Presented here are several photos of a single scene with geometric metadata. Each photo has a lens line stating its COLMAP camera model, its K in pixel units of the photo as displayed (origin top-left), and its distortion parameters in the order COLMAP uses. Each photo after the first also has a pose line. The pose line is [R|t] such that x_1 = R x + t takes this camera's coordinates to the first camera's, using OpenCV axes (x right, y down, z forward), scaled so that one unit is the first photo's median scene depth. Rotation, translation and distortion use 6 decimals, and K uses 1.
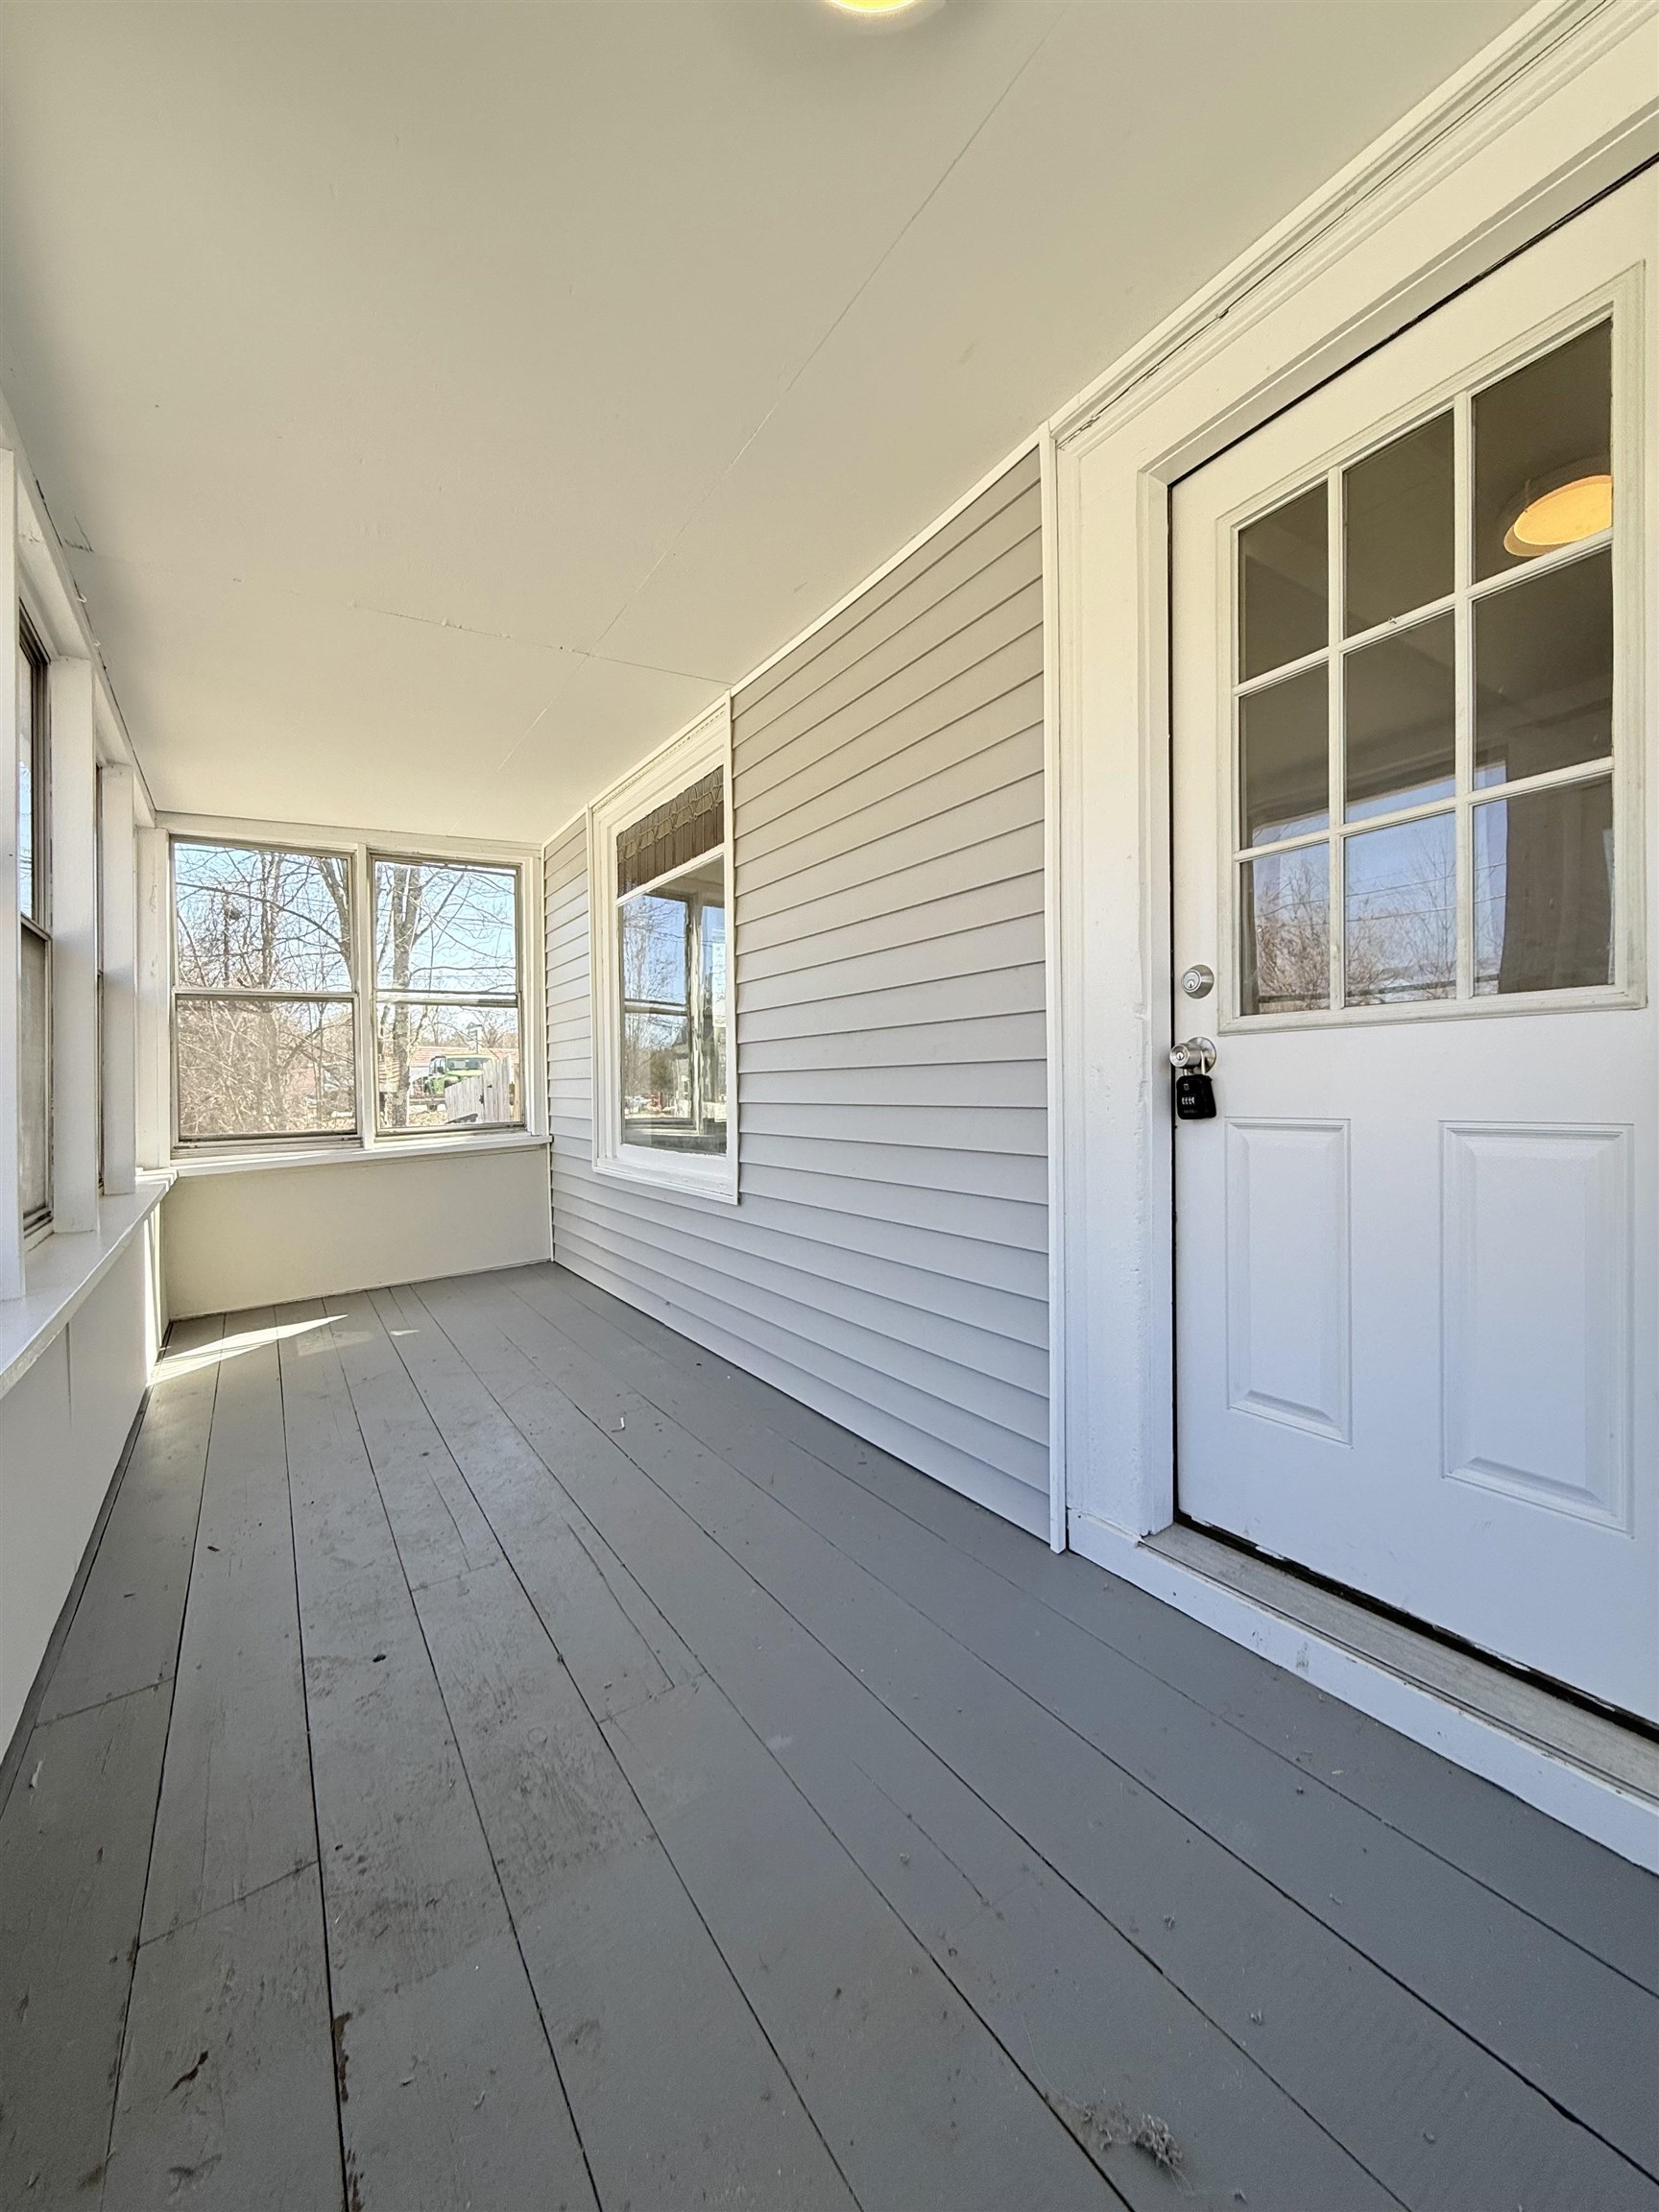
lens RADIAL K [[883.2, 0, 831.7], [0, 883.2, 1091.8], [0, 0, 1]] dist [0.008281, -0.000110]
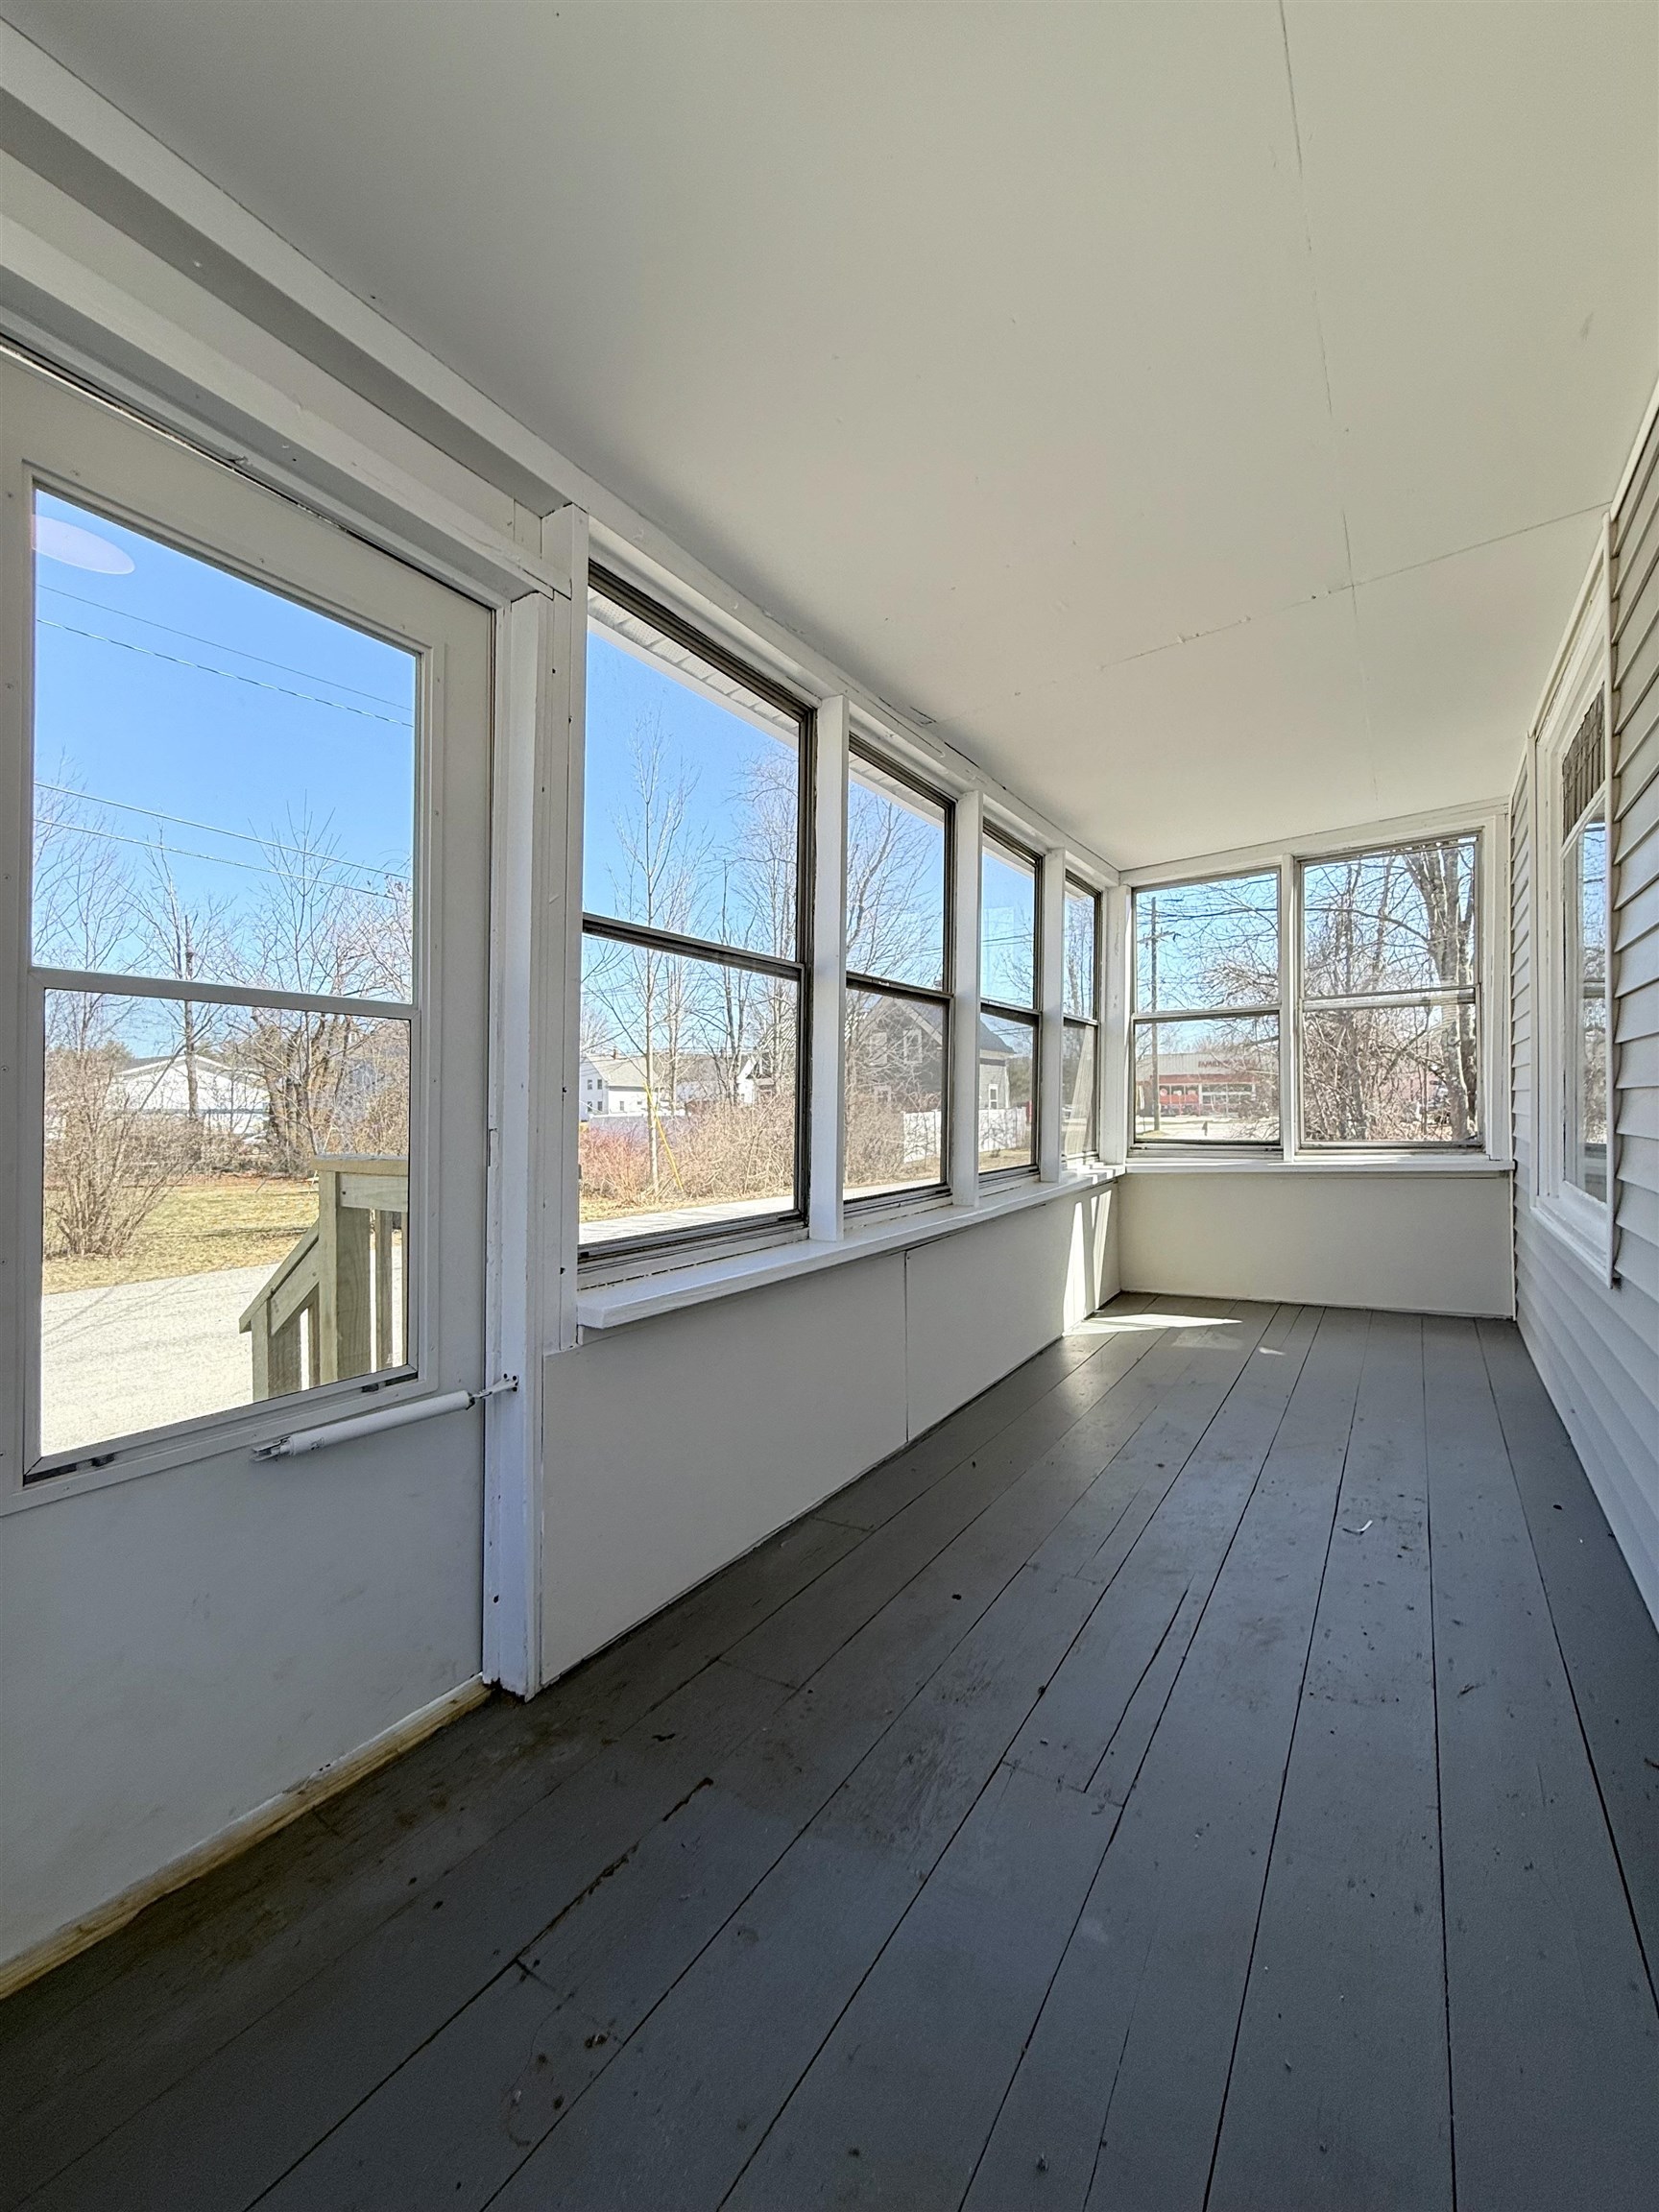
lens RADIAL K [[879.9, 0, 830.6], [0, 879.9, 1096.7], [0, 0, 1]] dist [-0.000151, -0.000469]
pose [[0.398915, 0.007227, -0.916959, 0.269466], [-0.004627, 0.999972, 0.005868, -0.016662], [0.916976, 0.001902, 0.398937, 0.211100]]
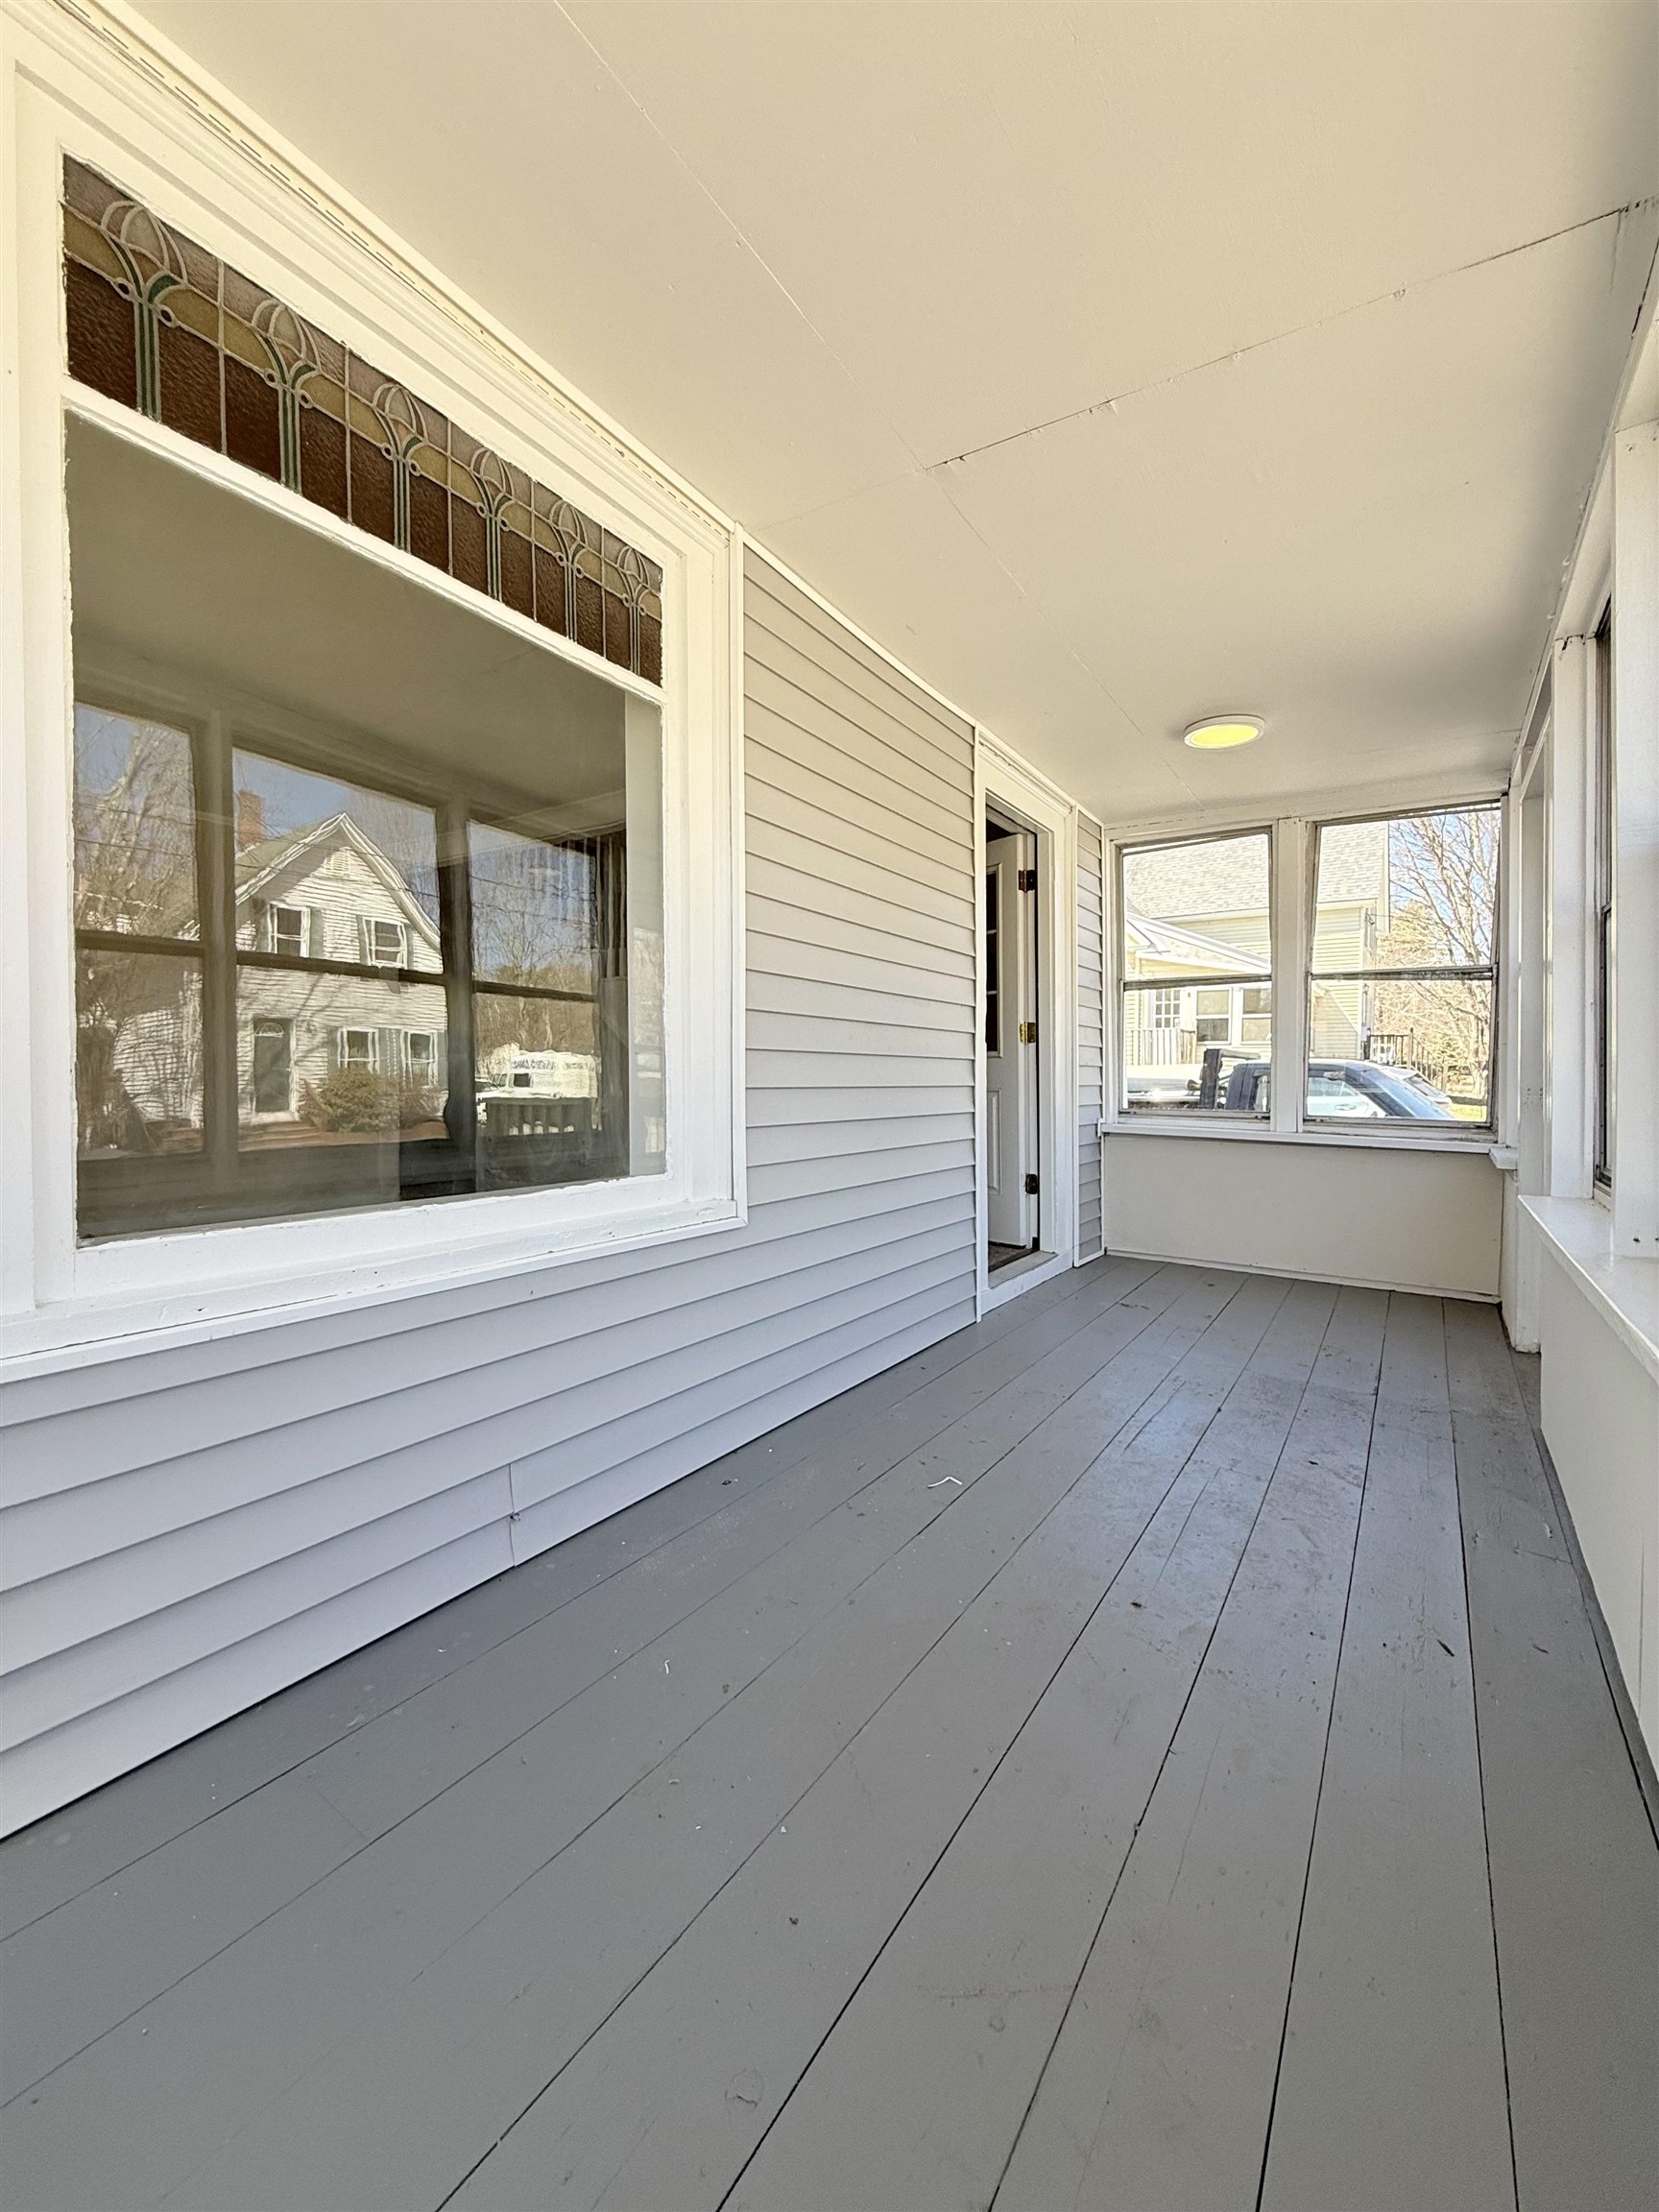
lens RADIAL K [[880.1, 0, 829.5], [0, 880.1, 1106.0], [0, 0, 1]] dist [0.011182, 0.000000]
pose [[-0.393474, -0.011475, 0.919264, -0.838789], [0.009217, 0.999823, 0.016426, 0.015785], [-0.919290, 0.014936, -0.393298, 1.262367]]
